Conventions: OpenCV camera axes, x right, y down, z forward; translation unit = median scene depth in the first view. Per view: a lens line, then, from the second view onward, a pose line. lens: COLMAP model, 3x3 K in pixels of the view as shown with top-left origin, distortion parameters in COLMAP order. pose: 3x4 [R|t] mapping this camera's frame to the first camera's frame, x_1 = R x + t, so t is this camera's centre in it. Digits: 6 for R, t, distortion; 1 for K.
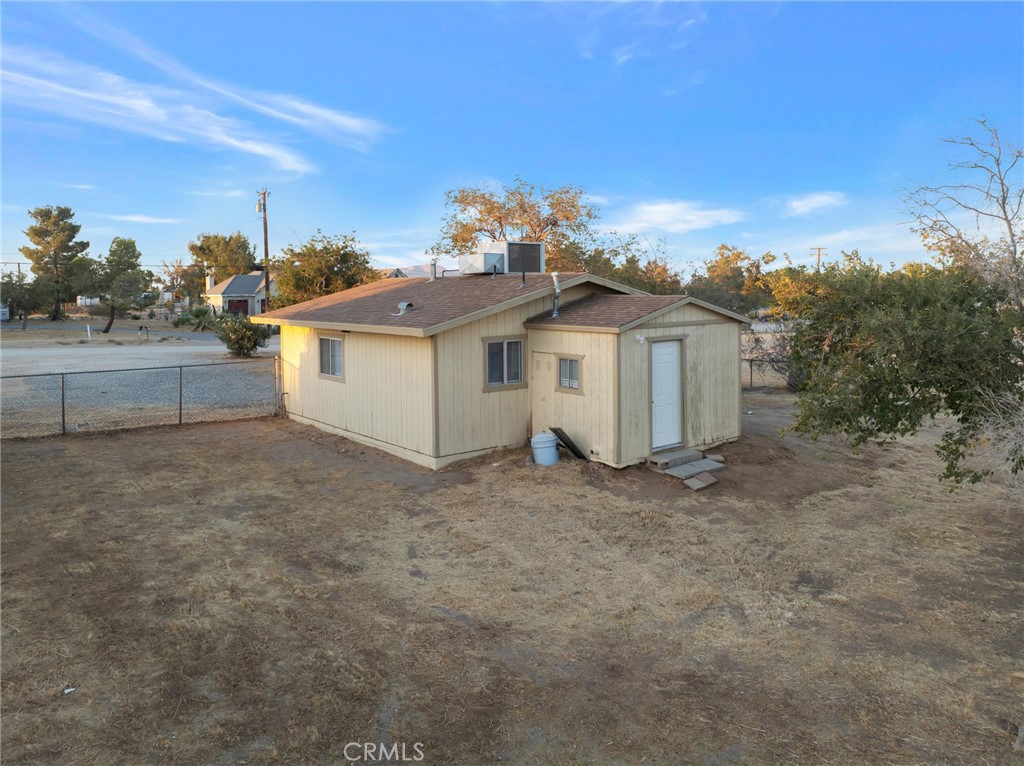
lens RADIAL K [[729.1, 0, 518.1], [0, 729.1, 326.0], [0, 0, 1]] dist [-0.046480, 0.004762]
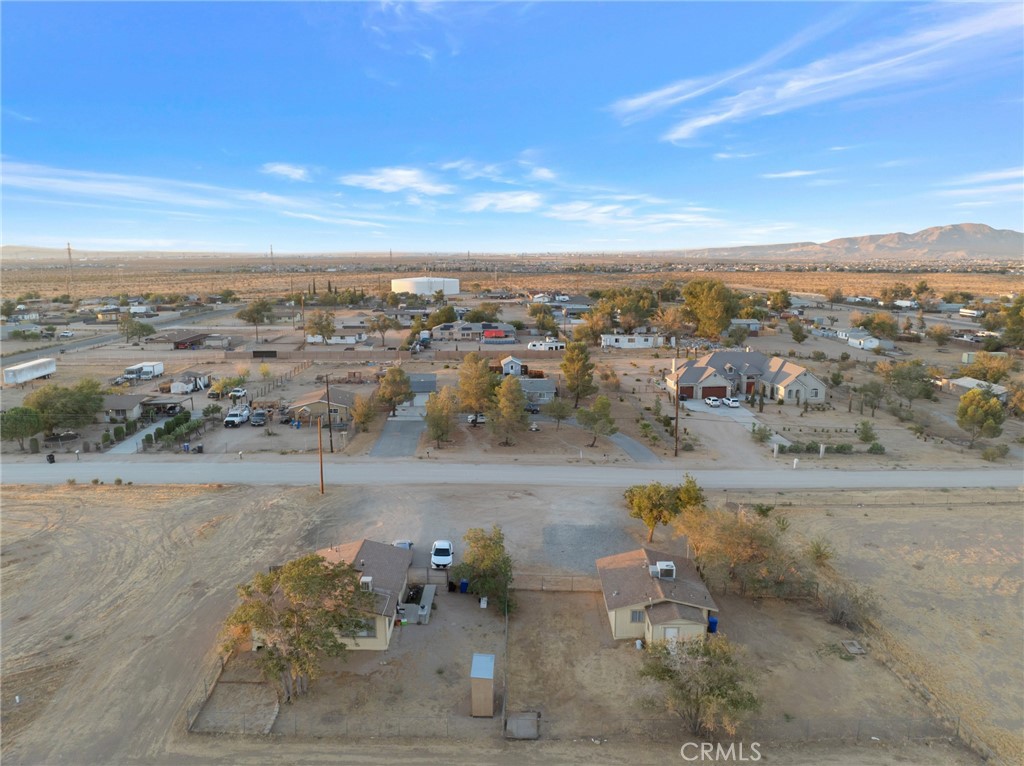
lens RADIAL K [[719.1, 0, 500.2], [0, 719.1, 355.4], [0, 0, 1]] dist [-0.030677, 0.000839]
pose [[0.758927, 0.094289, -0.644313, 1.433402], [-0.023872, 0.992825, 0.117171, -1.436566], [0.650738, -0.073543, 0.755733, -1.796013]]
